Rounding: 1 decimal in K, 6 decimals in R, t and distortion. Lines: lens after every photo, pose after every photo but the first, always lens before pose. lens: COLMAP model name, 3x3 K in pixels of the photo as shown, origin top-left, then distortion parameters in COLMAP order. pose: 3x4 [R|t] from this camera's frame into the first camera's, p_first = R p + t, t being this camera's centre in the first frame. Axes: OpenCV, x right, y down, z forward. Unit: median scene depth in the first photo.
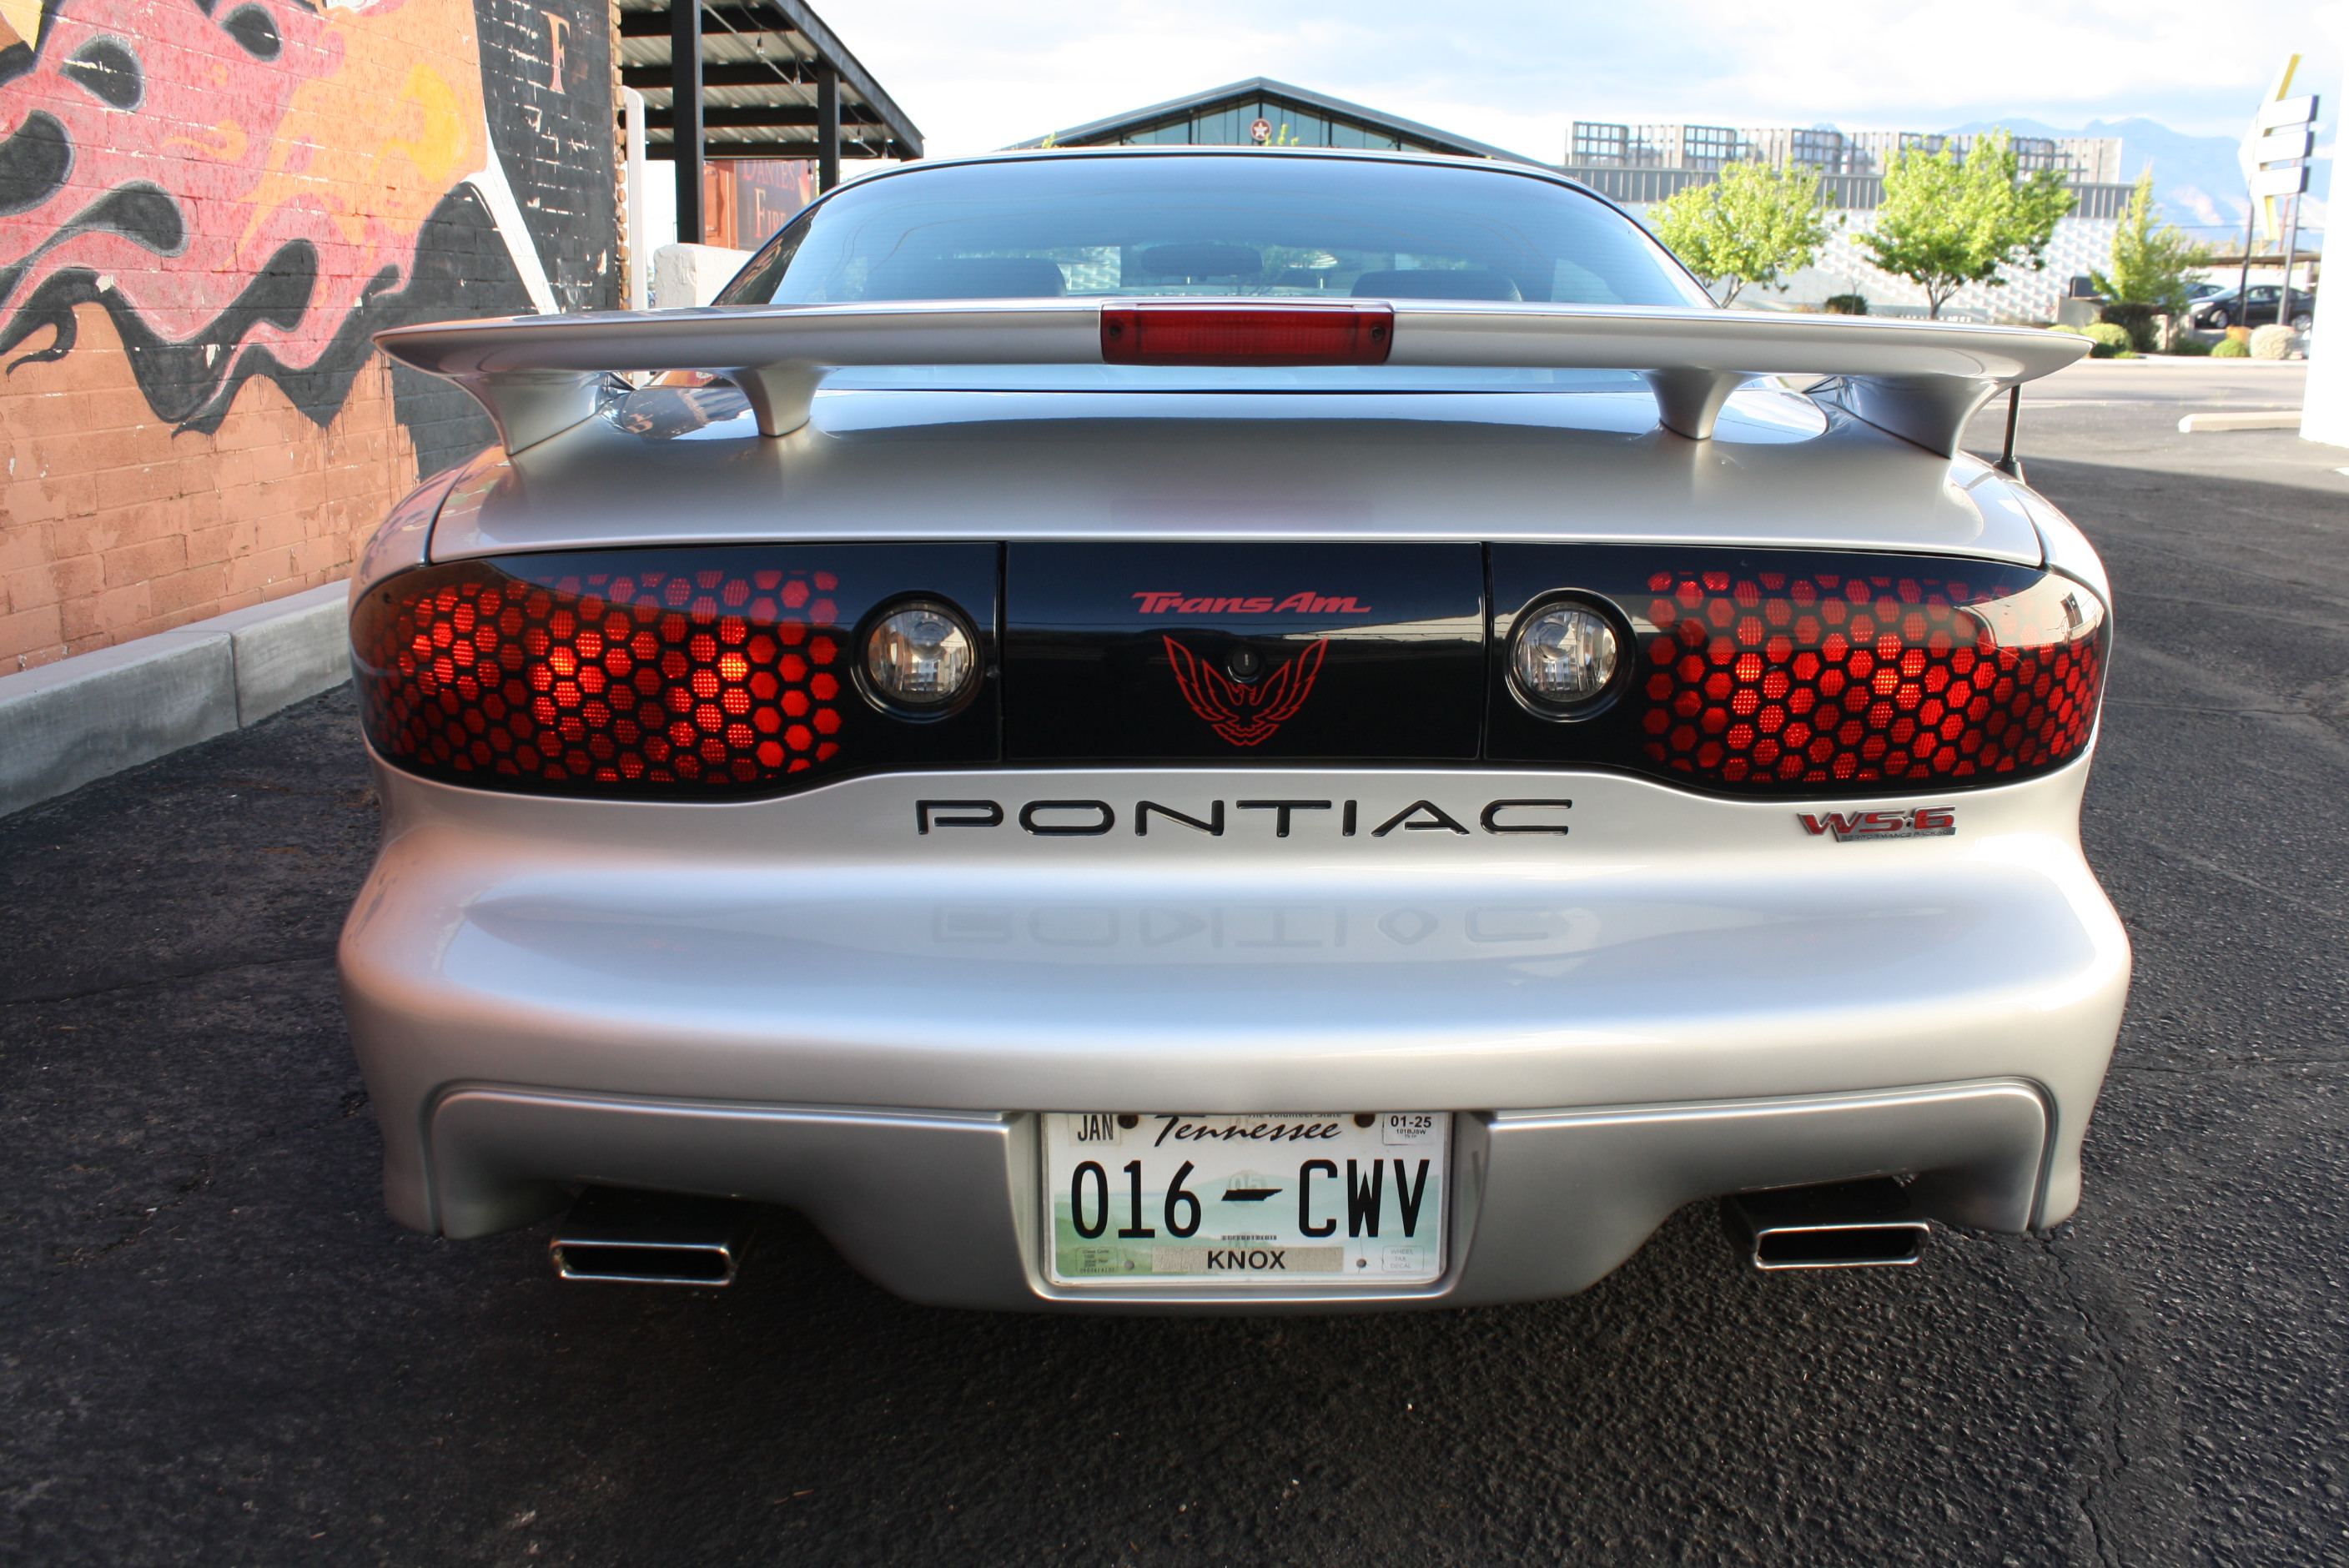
lens RADIAL K [[1990.5, 0, 1198.3], [0, 1990.5, 785.2], [0, 0, 1]] dist [-0.162448, 0.144142]
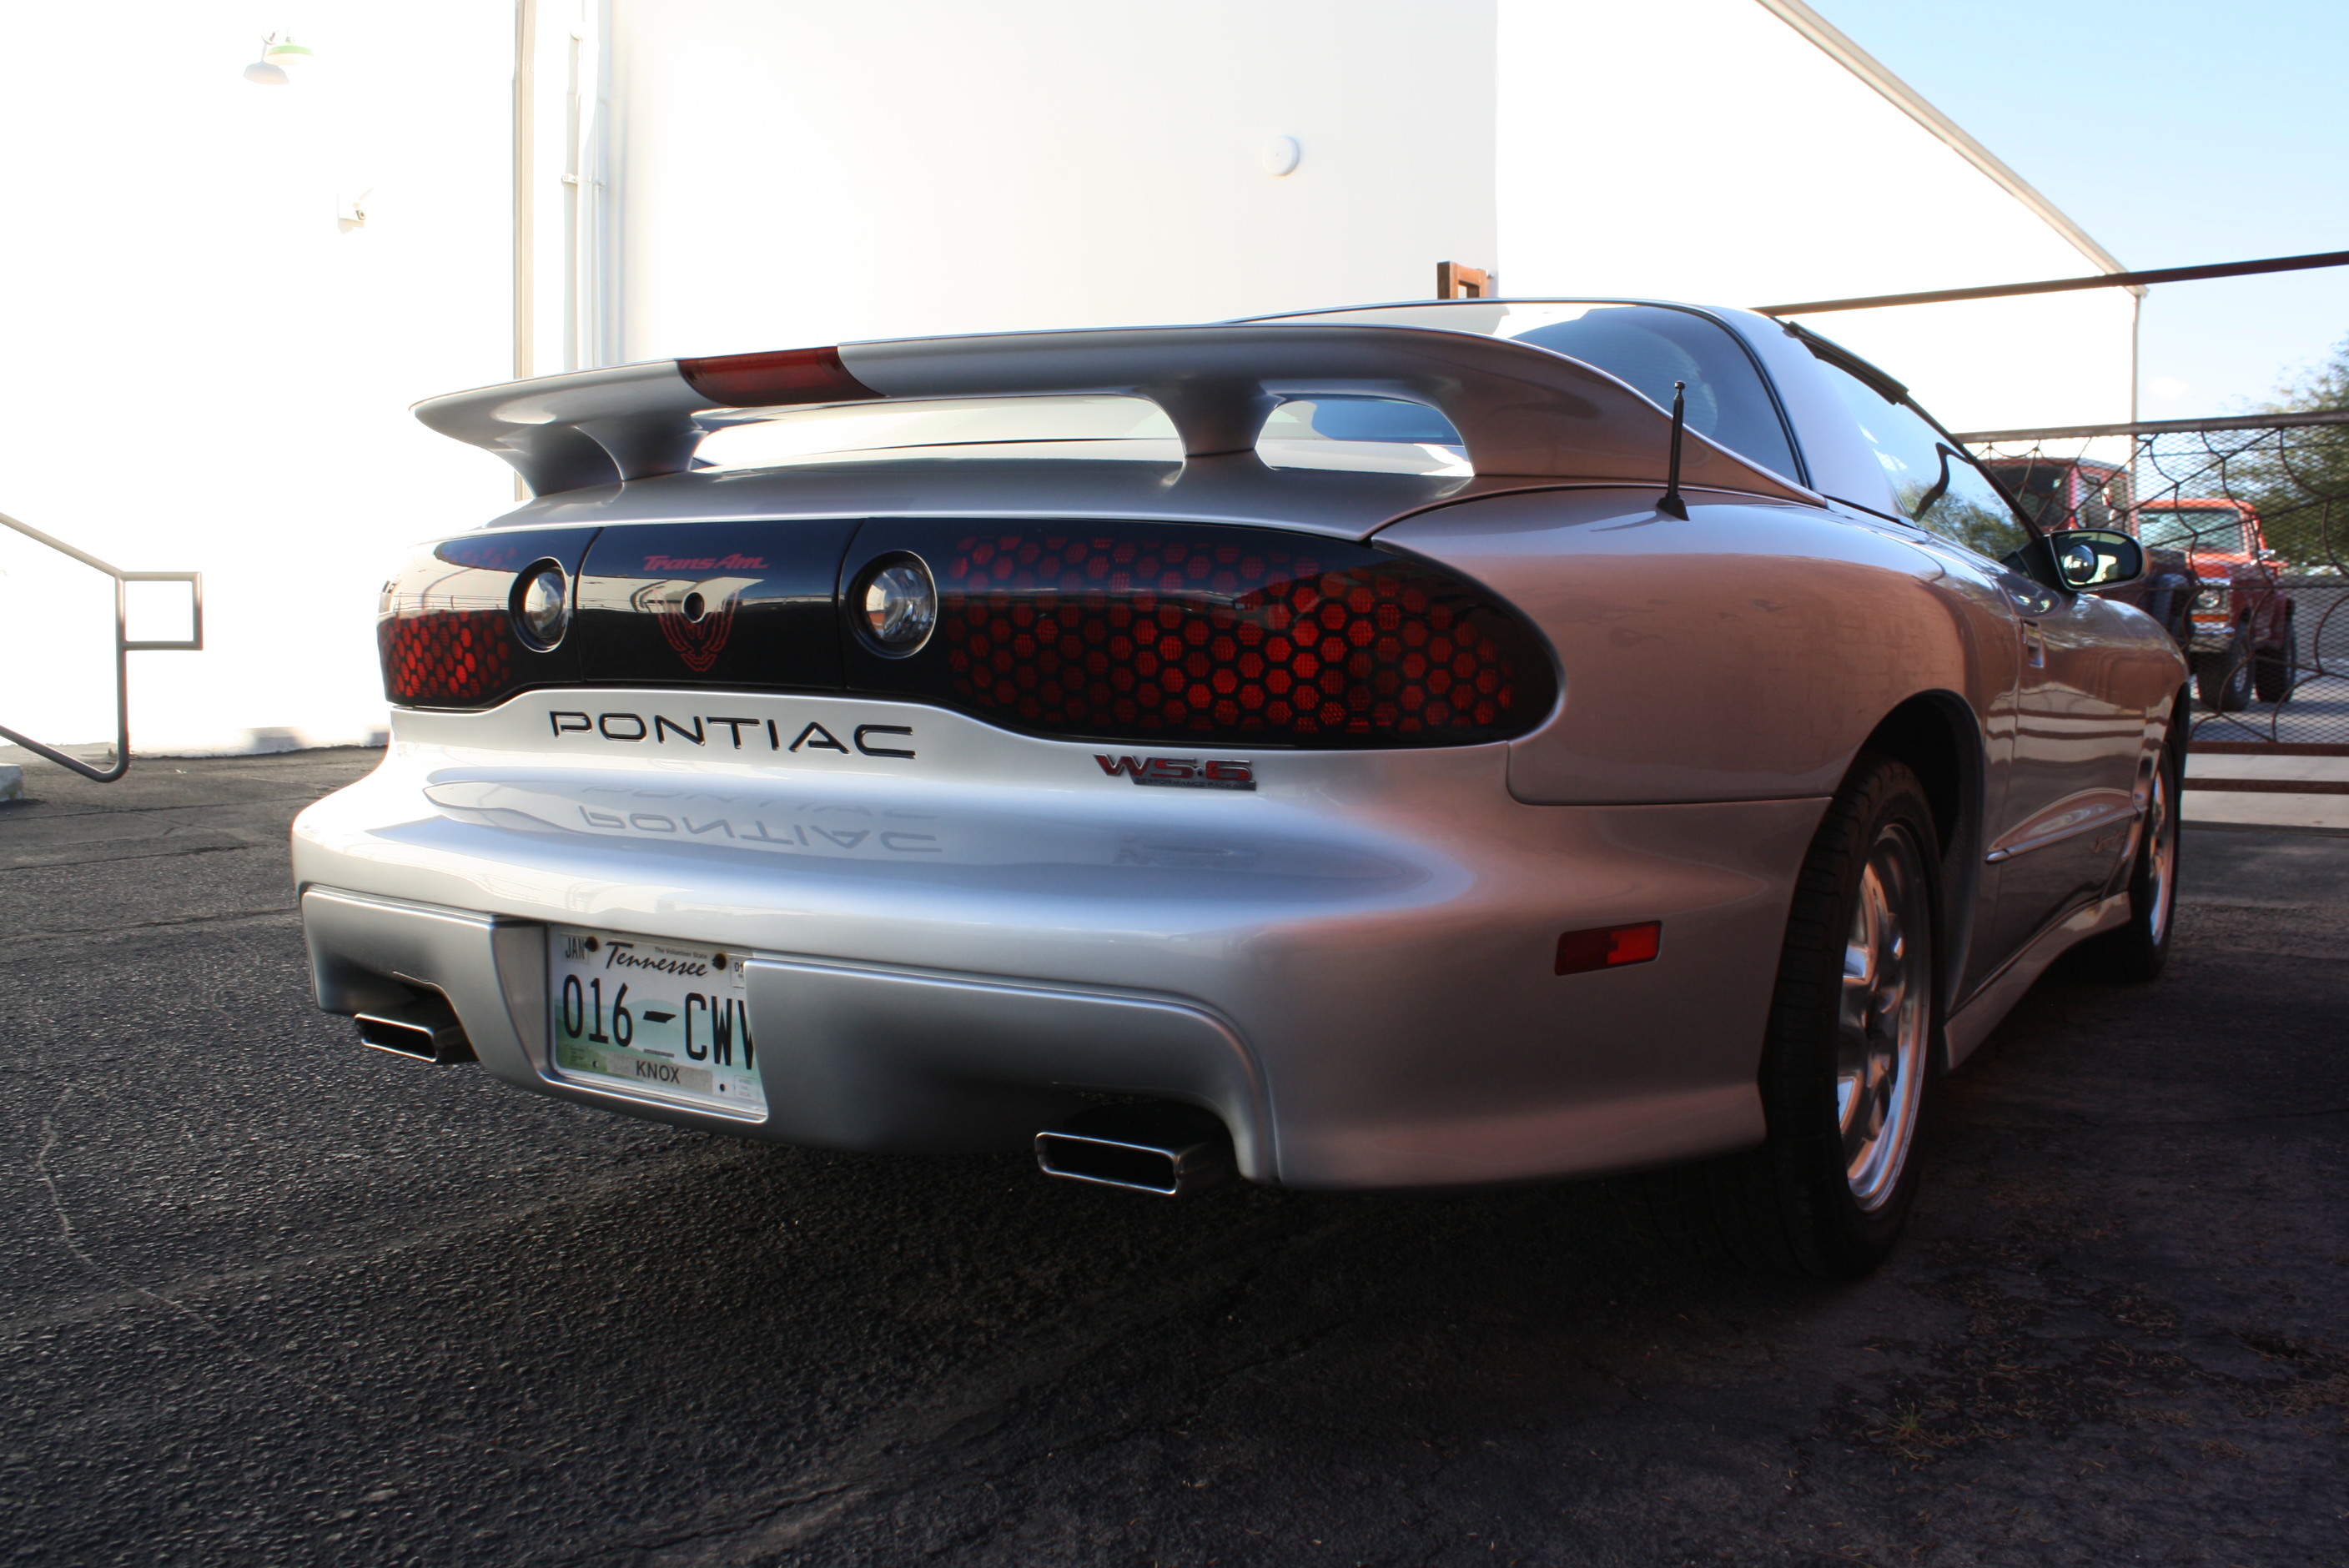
lens RADIAL K [[2156.8, 0, 1199.1], [0, 2156.8, 784.4], [0, 0, 1]] dist [-0.162241, 0.000000]
pose [[0.842175, 0.052061, -0.536685, 1.048936], [-0.134492, 0.984151, -0.115580, 0.170610], [0.522162, 0.169518, 0.835829, 0.004019]]
